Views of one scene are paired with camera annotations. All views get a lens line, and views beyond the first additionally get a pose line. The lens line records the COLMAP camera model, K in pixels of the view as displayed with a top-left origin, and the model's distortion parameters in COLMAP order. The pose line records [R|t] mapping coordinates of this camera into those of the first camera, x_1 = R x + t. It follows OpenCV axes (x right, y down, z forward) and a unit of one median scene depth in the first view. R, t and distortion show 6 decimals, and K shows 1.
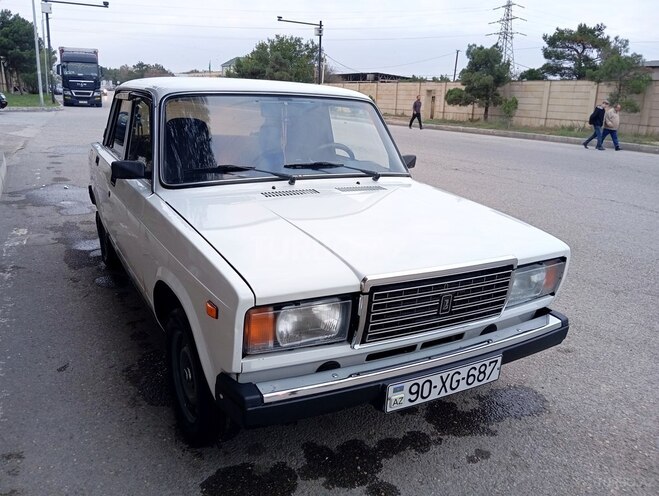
lens RADIAL K [[539.1, 0, 329.5], [0, 539.1, 248.0], [0, 0, 1]] dist [0.093445, -0.175346]
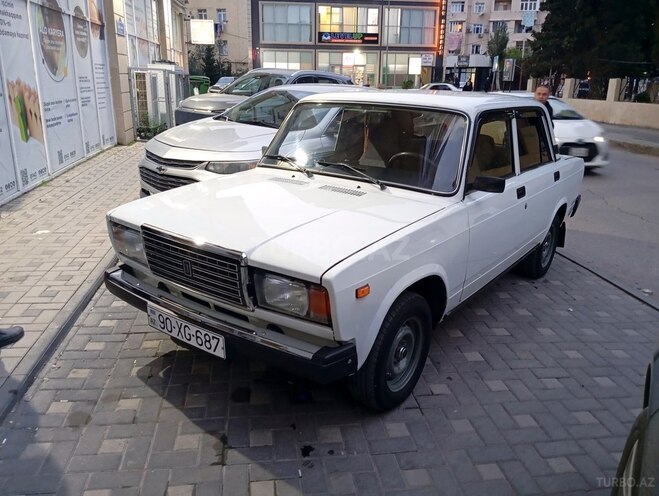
lens RADIAL K [[539.1, 0, 329.5], [0, 539.1, 248.0], [0, 0, 1]] dist [0.093445, -0.175346]
pose [[0.408568, 0.248840, -0.878152, 1.385014], [-0.267648, 0.952486, 0.145378, -0.202847], [0.872604, 0.175639, 0.455756, 0.680237]]
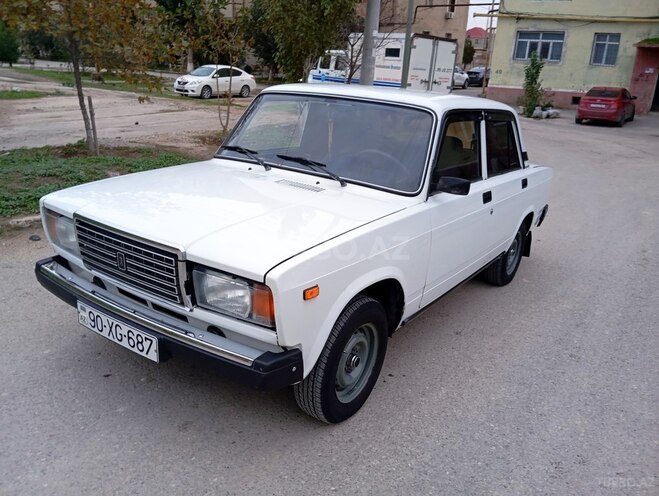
lens RADIAL K [[539.1, 0, 329.5], [0, 539.1, 248.0], [0, 0, 1]] dist [0.093445, -0.175346]
pose [[0.443321, 0.257969, -0.858440, 1.328835], [-0.309819, 0.942765, 0.123311, -0.190808], [0.841118, 0.211295, 0.497871, 0.763187]]
